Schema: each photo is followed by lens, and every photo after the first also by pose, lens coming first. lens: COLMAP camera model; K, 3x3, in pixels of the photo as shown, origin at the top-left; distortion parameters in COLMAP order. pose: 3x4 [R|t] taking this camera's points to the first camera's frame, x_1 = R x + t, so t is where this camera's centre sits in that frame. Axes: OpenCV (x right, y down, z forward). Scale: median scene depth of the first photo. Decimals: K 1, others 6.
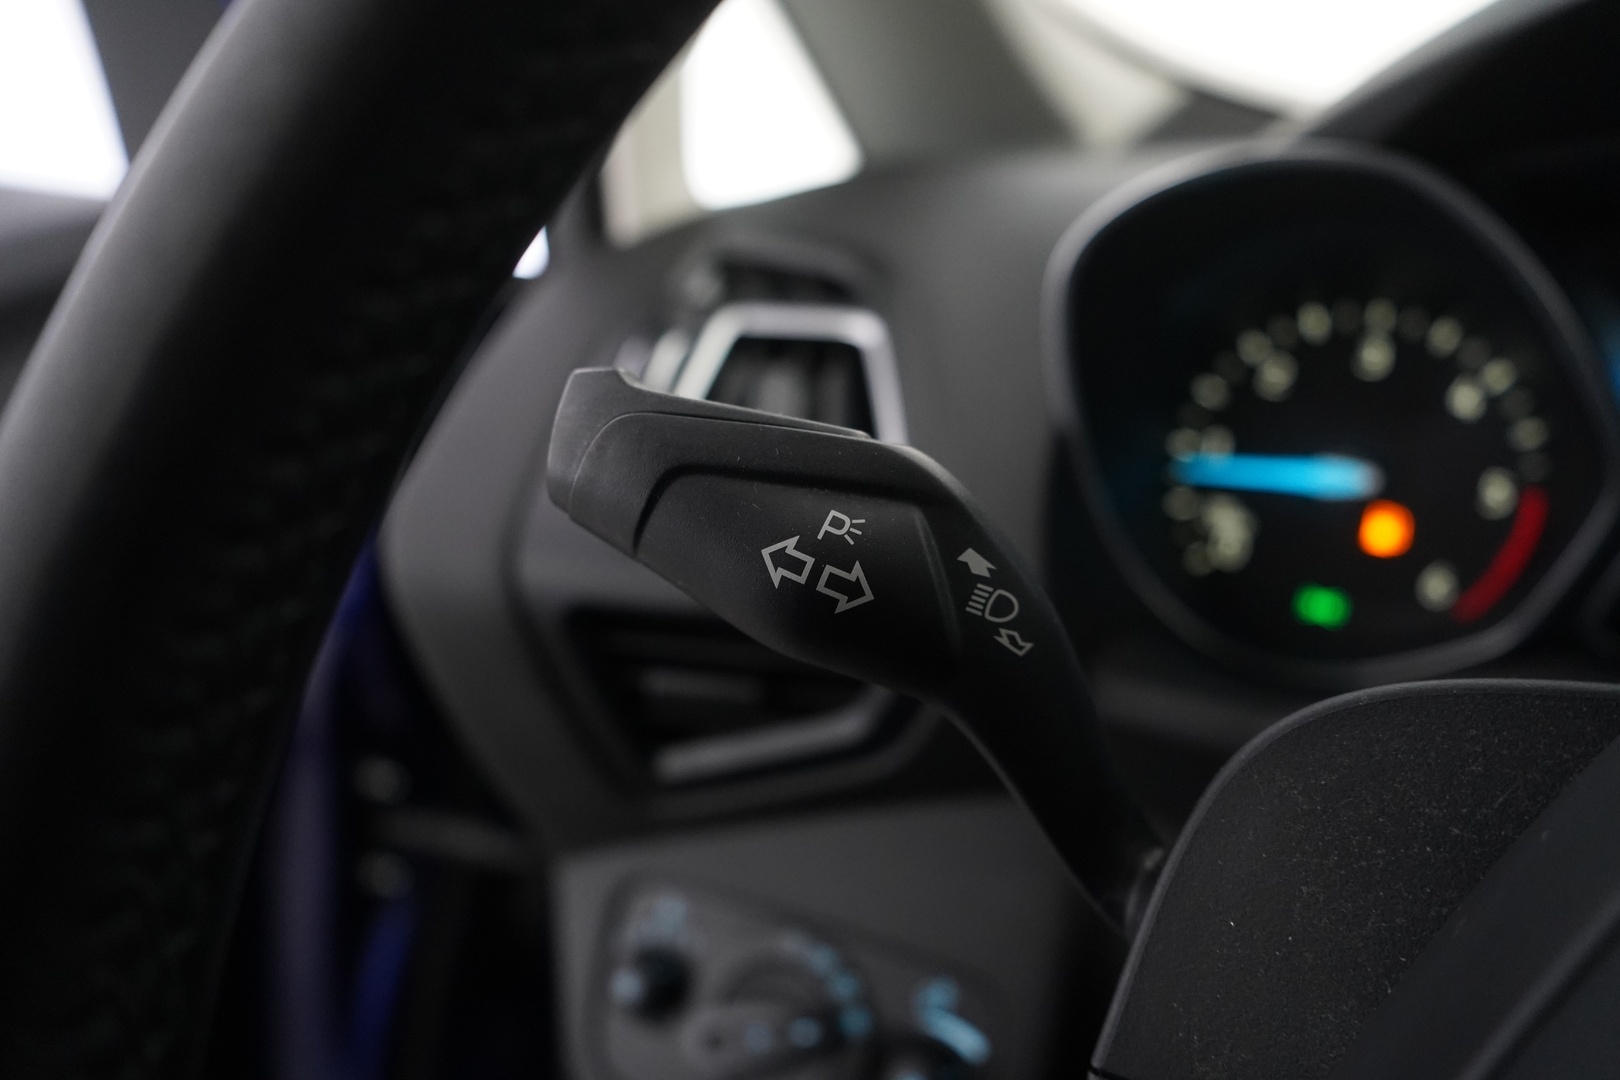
lens RADIAL K [[1280.8, 0, 810.0], [0, 1280.8, 540.0], [0, 0, 1]] dist [-0.013575, -0.004339]
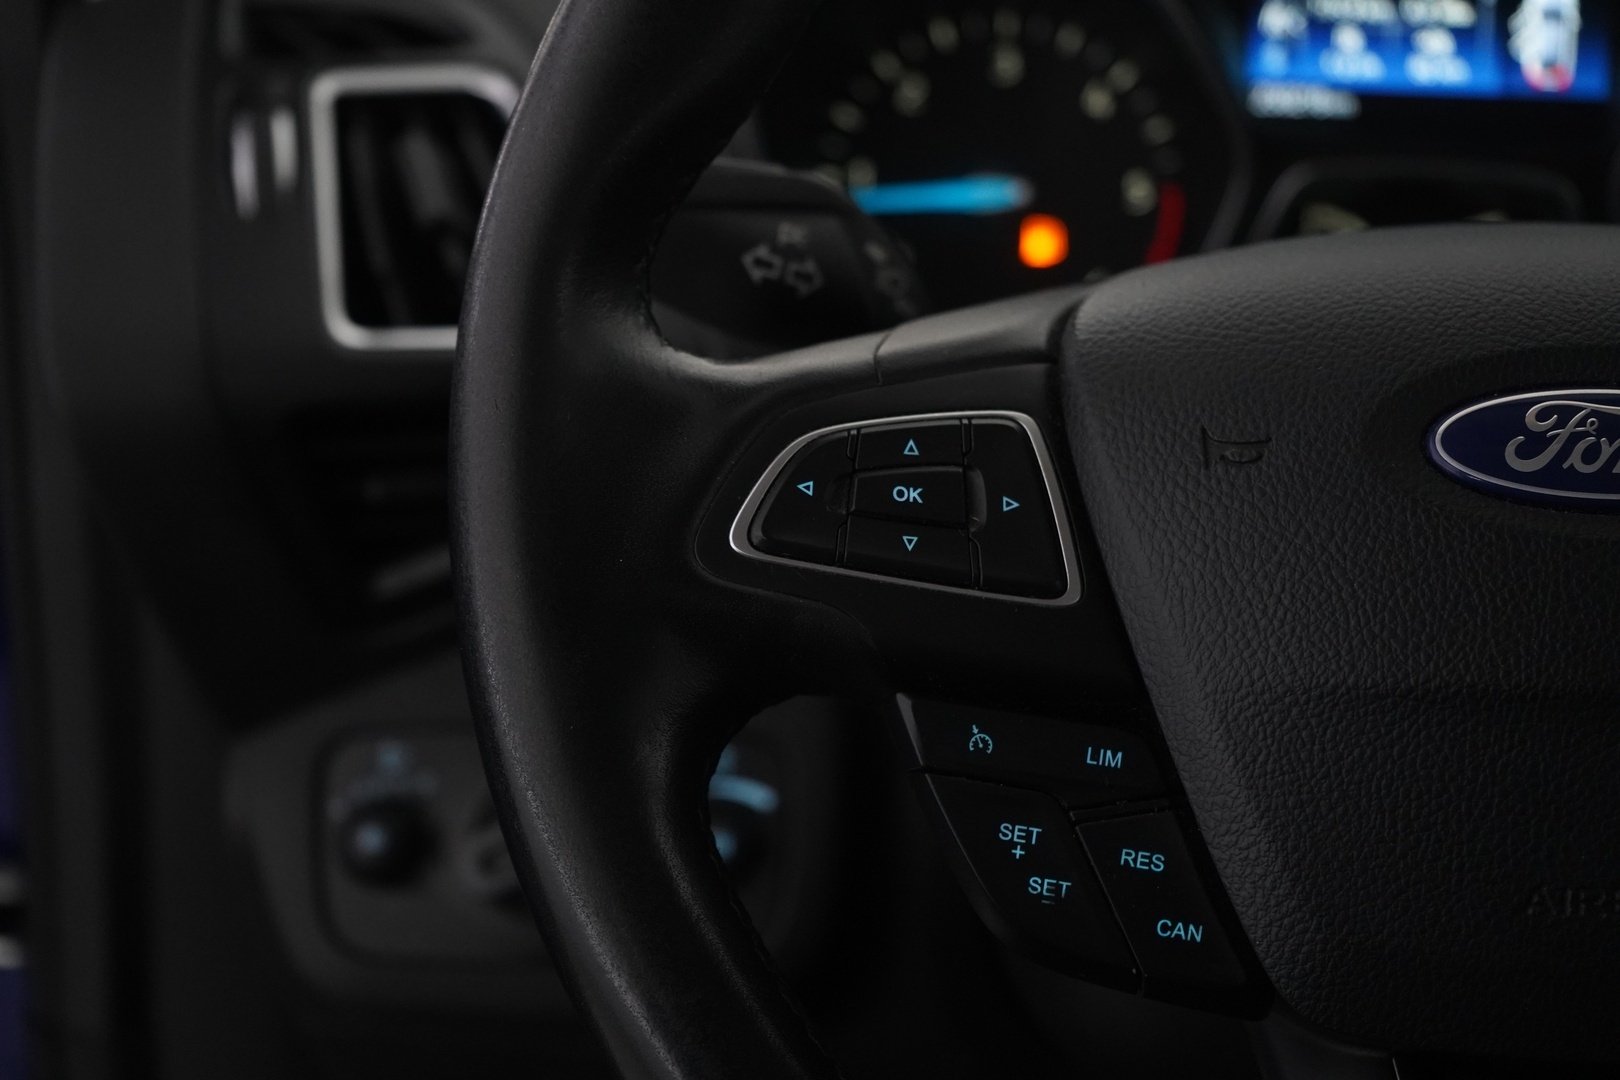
lens RADIAL K [[3087.9, 0, 812.7], [0, 3087.9, 426.6], [0, 0, 1]] dist [-0.037518, -0.315567]
pose [[0.900318, -0.130484, 0.415213, -0.717651], [0.138853, 0.990261, 0.010118, 0.085649], [-0.412490, 0.048544, 0.909668, -1.083190]]
